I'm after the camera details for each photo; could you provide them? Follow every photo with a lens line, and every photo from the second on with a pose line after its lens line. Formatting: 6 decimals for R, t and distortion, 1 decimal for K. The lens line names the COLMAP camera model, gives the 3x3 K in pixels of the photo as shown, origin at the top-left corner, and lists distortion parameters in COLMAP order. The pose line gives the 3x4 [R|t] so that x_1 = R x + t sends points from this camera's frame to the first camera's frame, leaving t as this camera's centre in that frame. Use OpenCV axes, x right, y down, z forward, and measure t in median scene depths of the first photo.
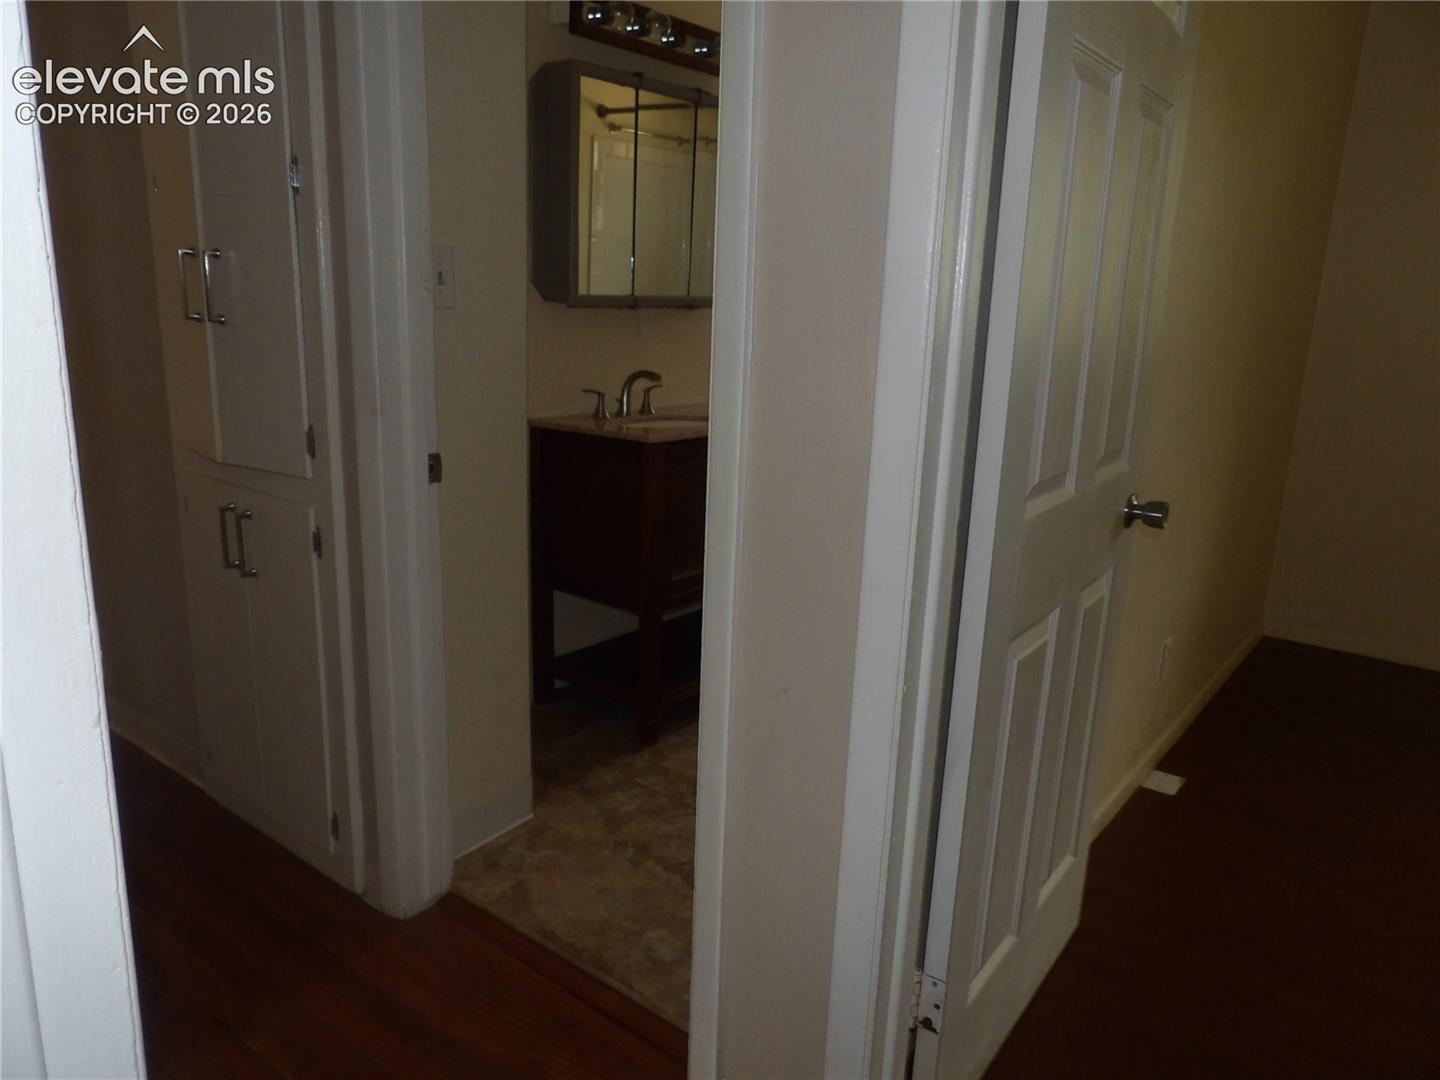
lens RADIAL K [[1028.9, 0, 720.0], [0, 1028.9, 540.0], [0, 0, 1]] dist [-0.023620, 0.023478]
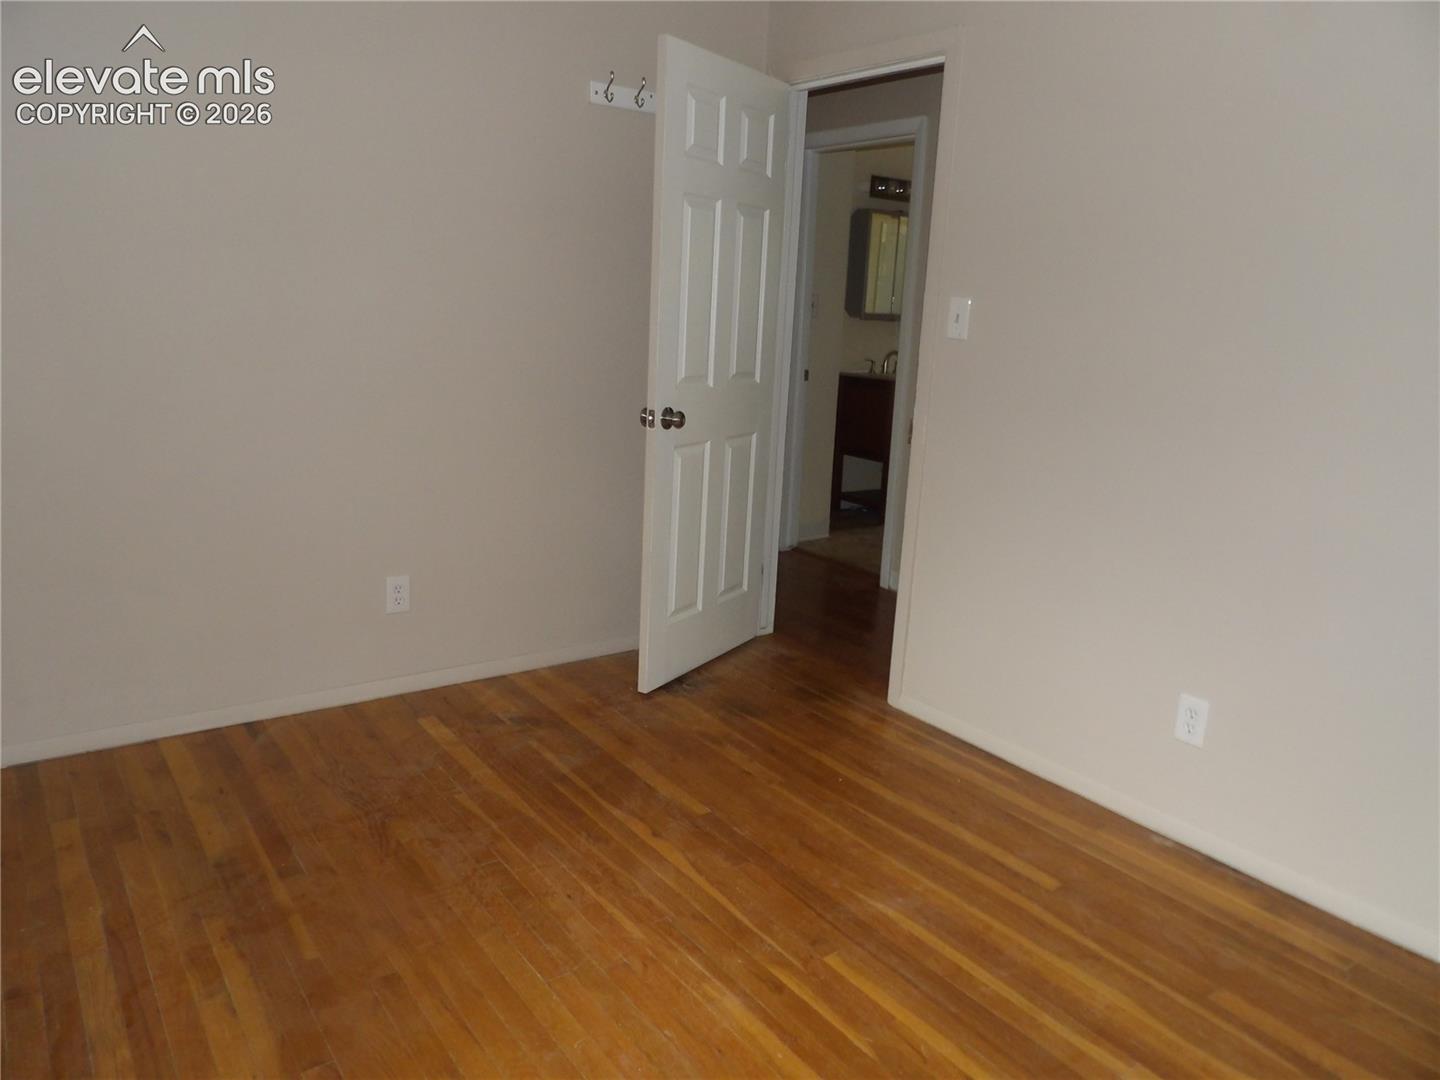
lens RADIAL K [[1028.9, 0, 720.0], [0, 1028.9, 540.0], [0, 0, 1]] dist [-0.023620, 0.023478]
pose [[0.961103, 0.072147, -0.266602, 0.174229], [-0.078195, 0.996864, -0.012125, 0.280427], [0.264891, 0.032501, 0.963730, -1.123560]]
